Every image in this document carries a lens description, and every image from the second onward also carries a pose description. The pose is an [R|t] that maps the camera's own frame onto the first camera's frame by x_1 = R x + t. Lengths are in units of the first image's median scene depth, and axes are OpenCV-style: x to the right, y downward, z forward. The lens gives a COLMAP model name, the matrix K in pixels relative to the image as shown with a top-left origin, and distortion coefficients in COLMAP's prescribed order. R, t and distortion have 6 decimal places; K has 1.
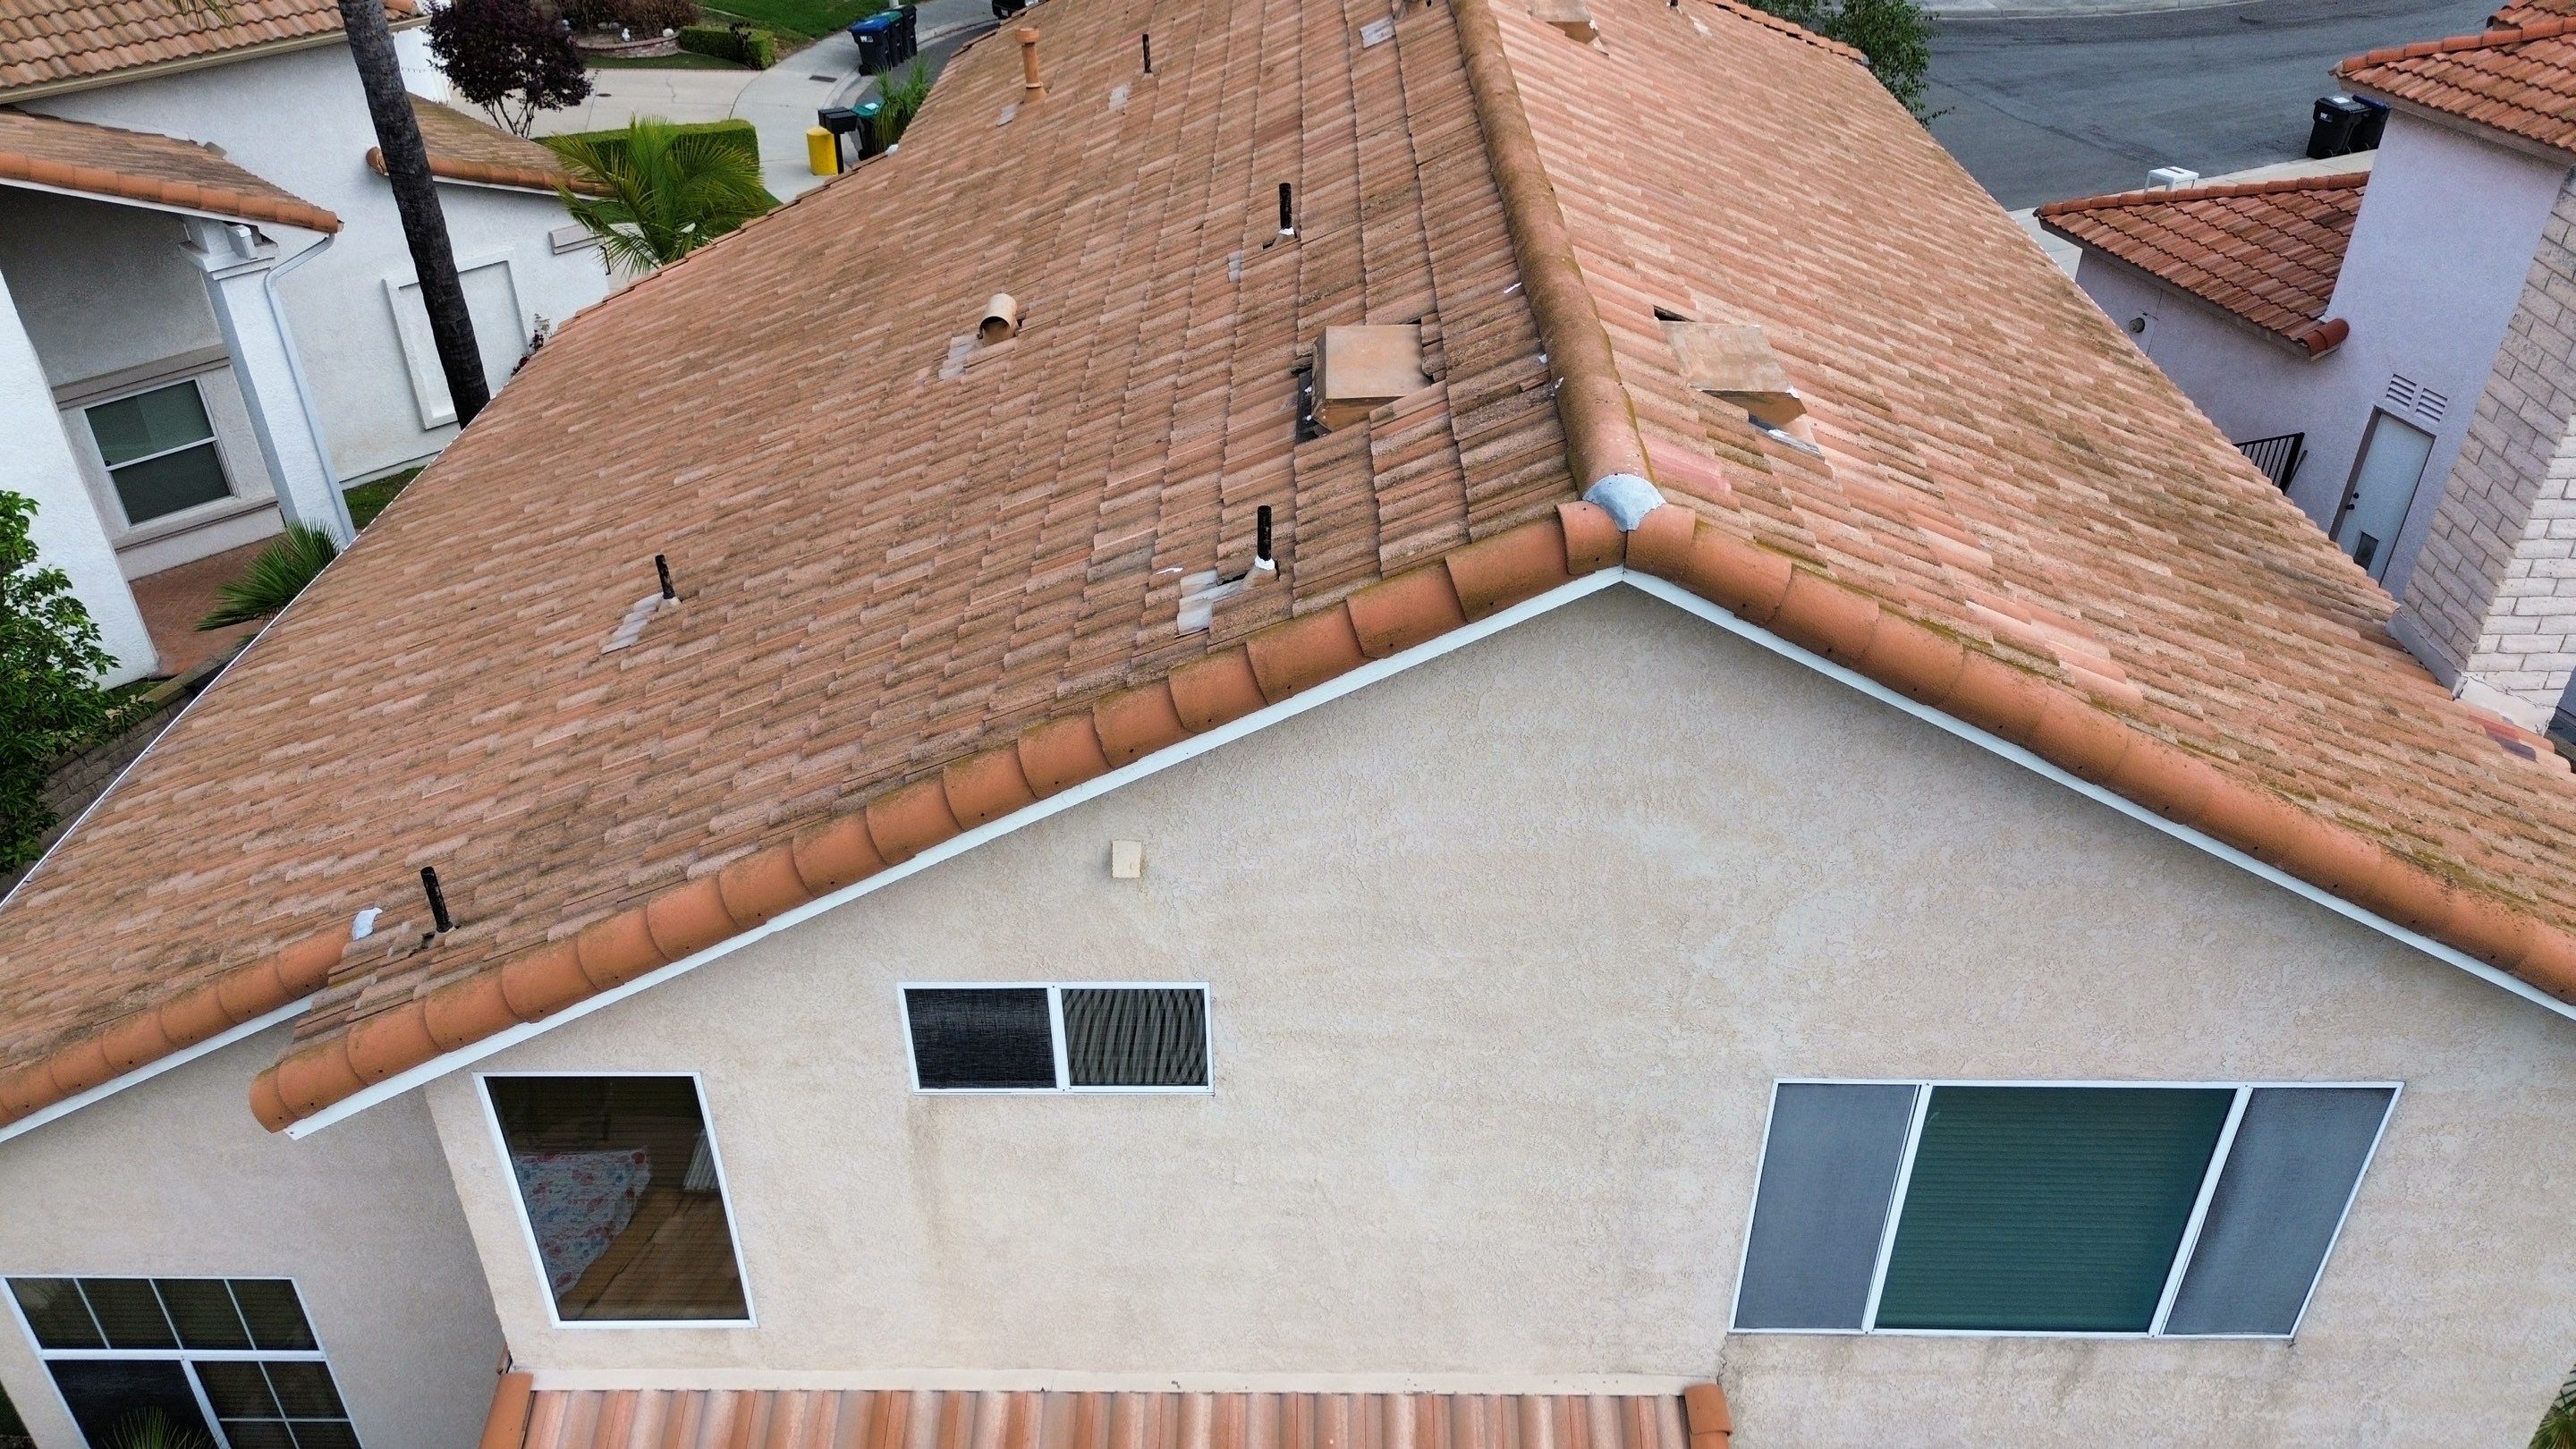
lens RADIAL K [[1884.9, 0, 1318.4], [0, 1884.9, 645.5], [0, 0, 1]] dist [0.046565, -0.047212]
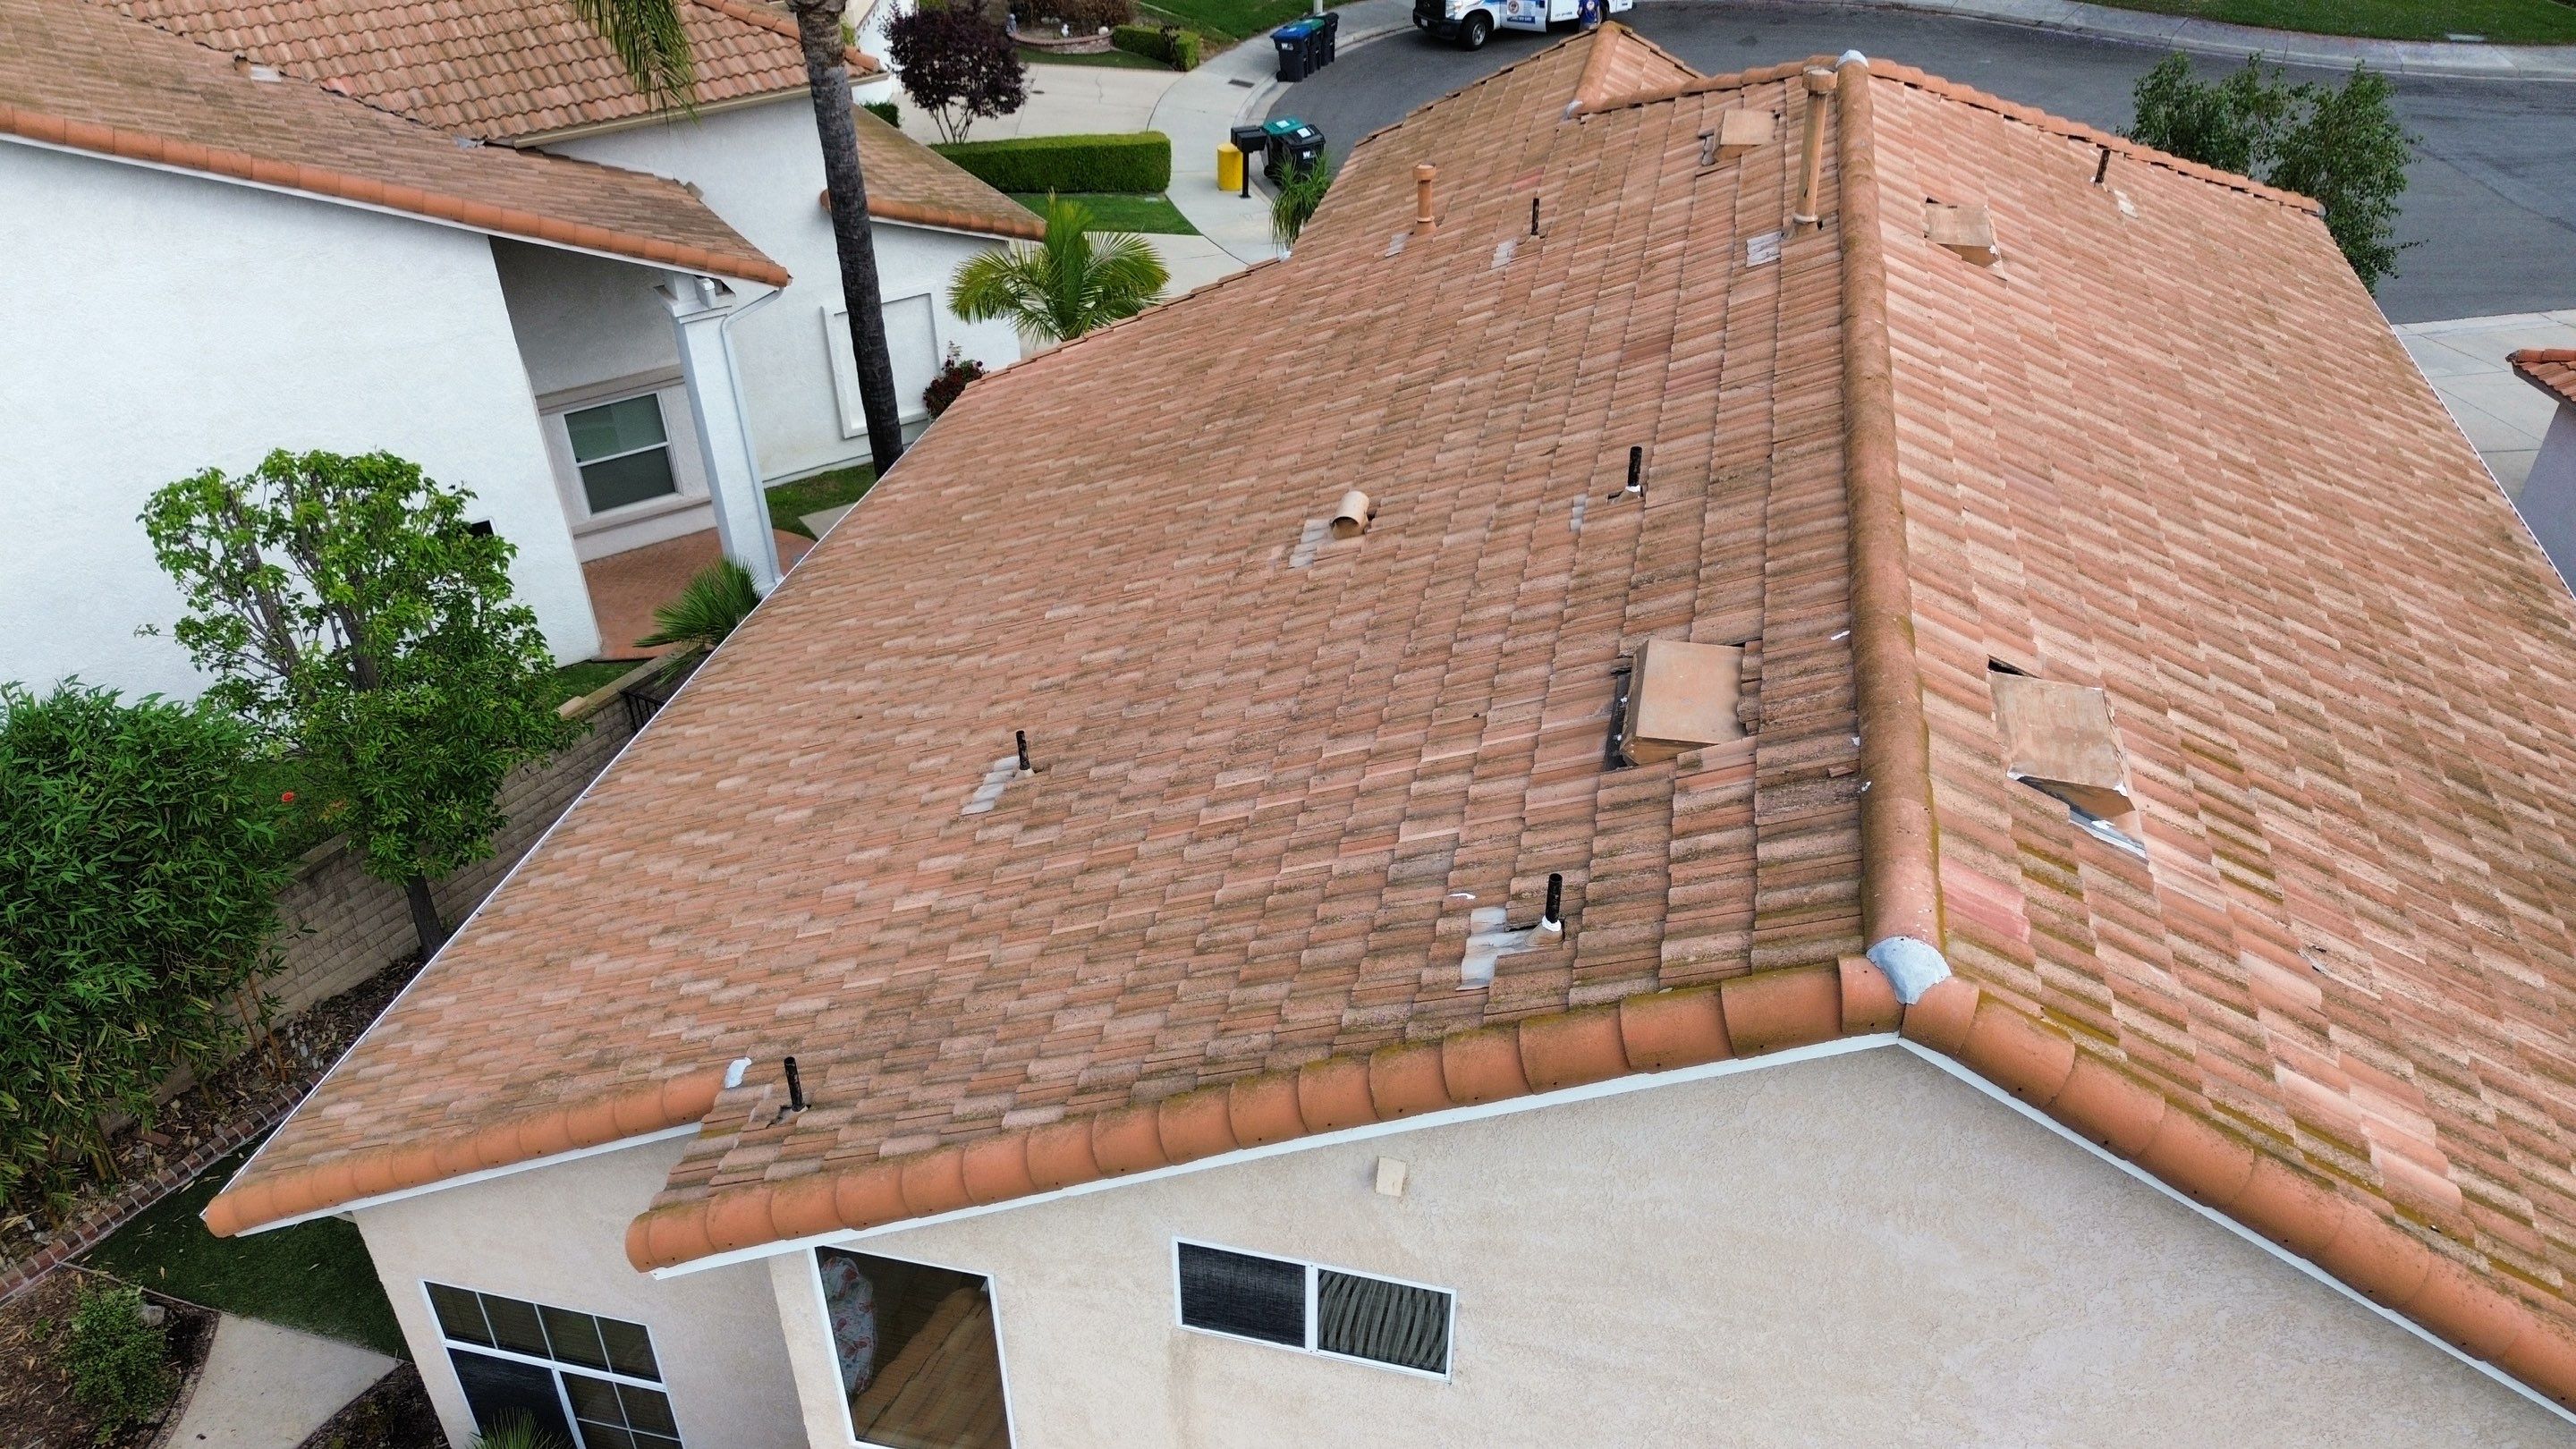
lens RADIAL K [[1864.6, 0, 1284.8], [0, 1864.6, 686.7], [0, 0, 1]] dist [0.088661, -0.111718]
pose [[0.973545, 0.118468, -0.195386, 0.011697], [-0.113463, 0.992866, 0.036654, -0.152951], [0.198334, -0.013515, 0.980041, -0.036111]]
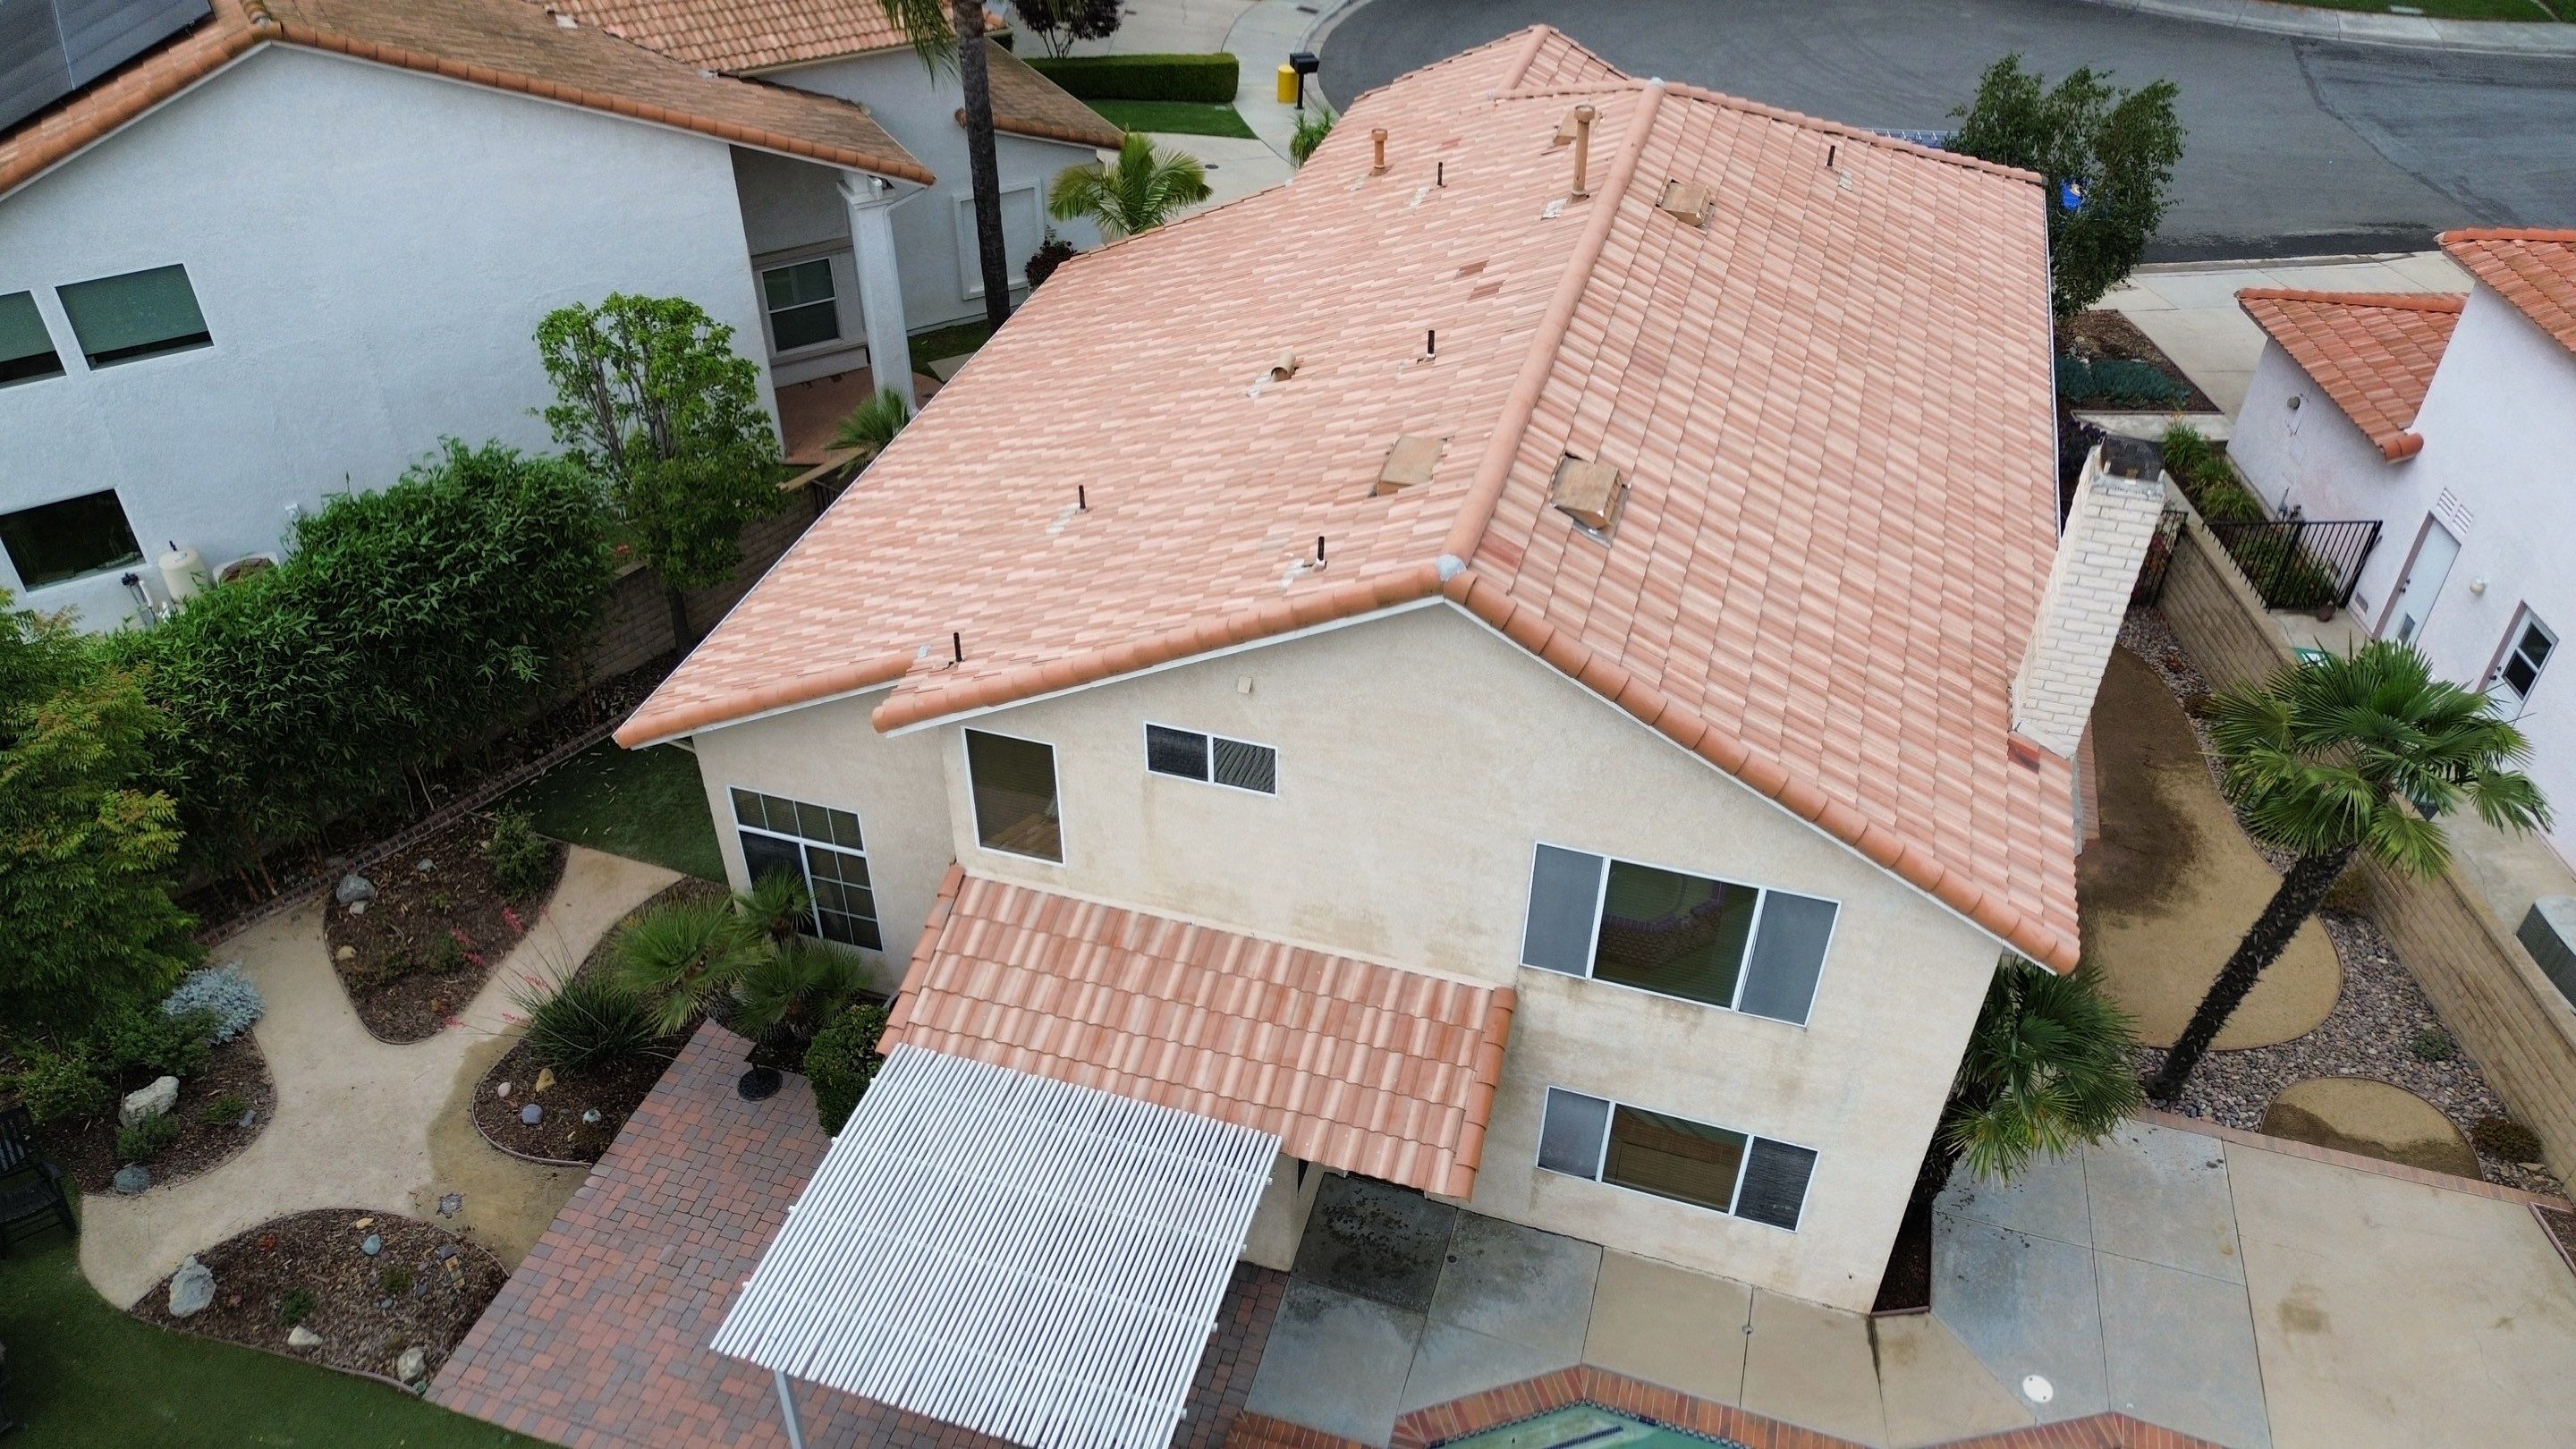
lens RADIAL K [[1629.3, 0, 1350.3], [0, 1629.3, 739.2], [0, 0, 1]] dist [0.017694, -0.000725]
pose [[0.968446, 0.181655, -0.170625, 0.287380], [-0.155134, 0.975218, 0.157741, -0.116970], [0.195052, -0.126294, 0.972628, -0.681908]]
